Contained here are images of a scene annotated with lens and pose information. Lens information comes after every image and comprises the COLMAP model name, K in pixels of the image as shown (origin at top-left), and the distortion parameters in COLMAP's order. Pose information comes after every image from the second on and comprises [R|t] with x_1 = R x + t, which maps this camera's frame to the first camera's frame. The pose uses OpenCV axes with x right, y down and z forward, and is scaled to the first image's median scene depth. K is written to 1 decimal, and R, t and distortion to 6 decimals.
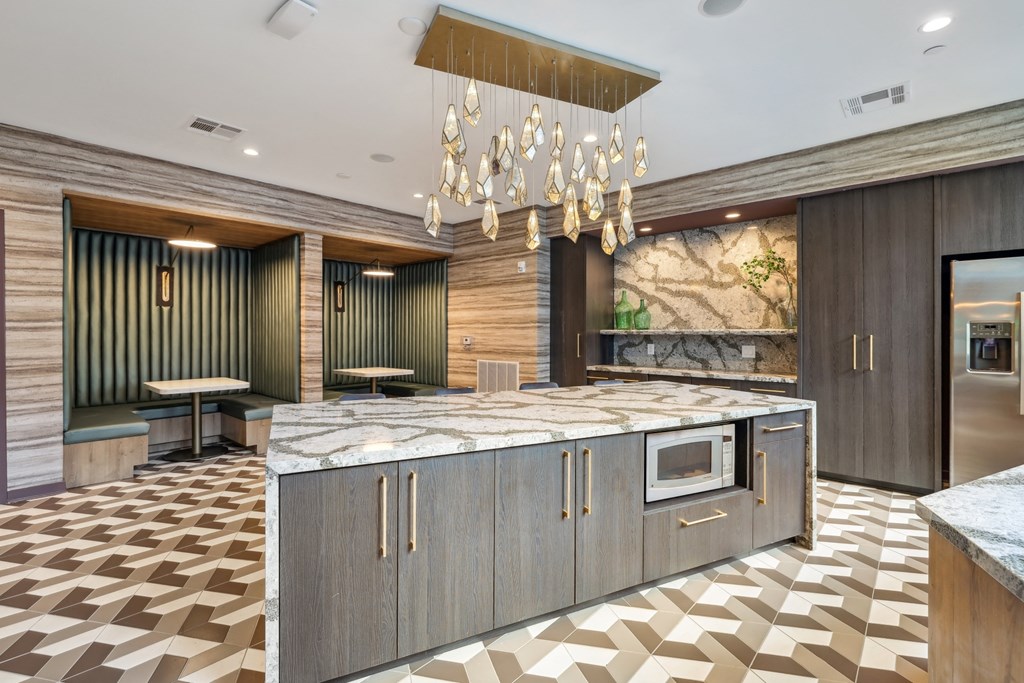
lens RADIAL K [[466.3, 0, 512.8], [0, 466.3, 331.8], [0, 0, 1]] dist [-0.000936, -0.001043]
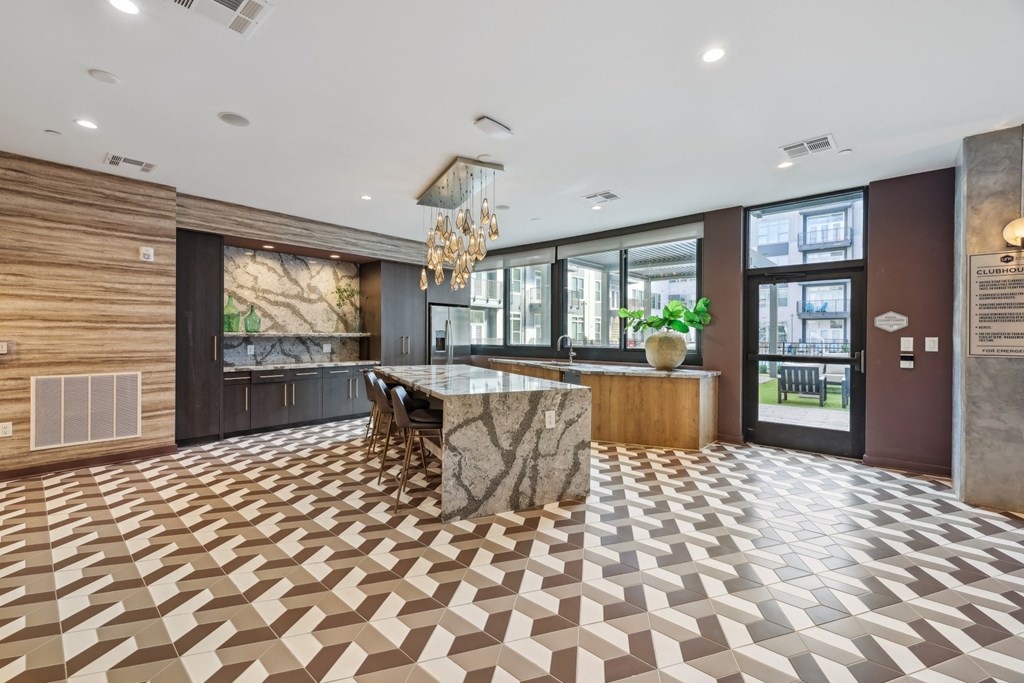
lens RADIAL K [[436.9, 0, 504.6], [0, 436.9, 335.9], [0, 0, 1]] dist [-0.000170, -0.000426]
pose [[-0.016066, -0.001205, 0.999870, -0.820715], [-0.004857, 0.999988, 0.001127, -0.000250], [-0.999859, -0.004838, -0.016071, 0.425596]]
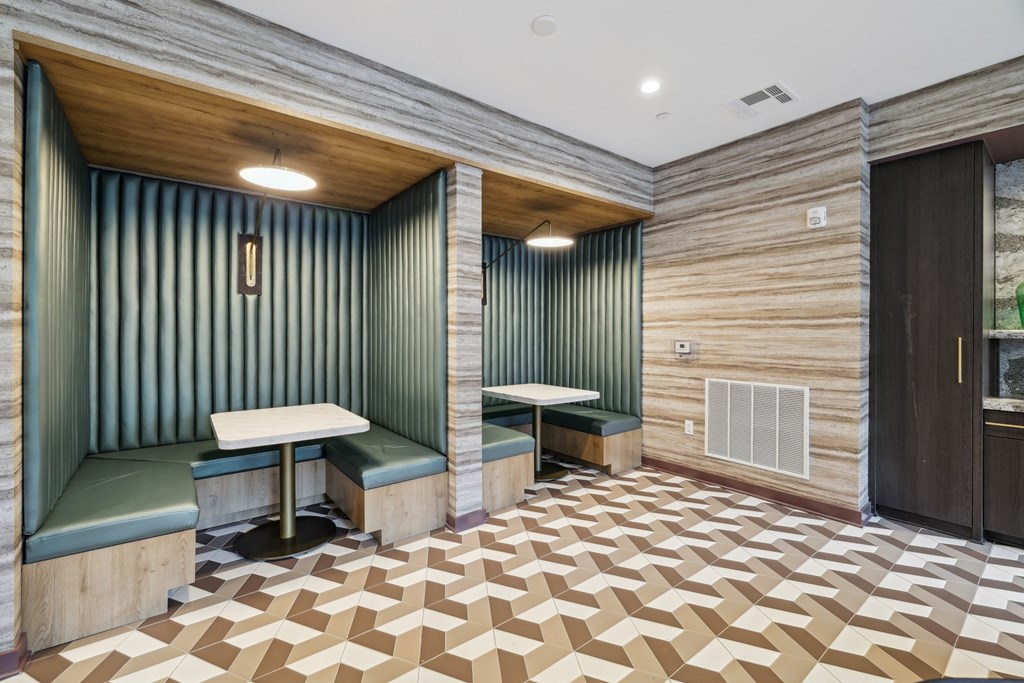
lens RADIAL K [[436.9, 0, 507.8], [0, 436.9, 332.3], [0, 0, 1]] dist [-0.000170, -0.000426]
pose [[0.983813, 0.001338, -0.179192, -0.275004], [-0.001170, 0.999999, 0.001041, -0.001380], [0.179193, -0.000814, 0.983814, 0.457087]]
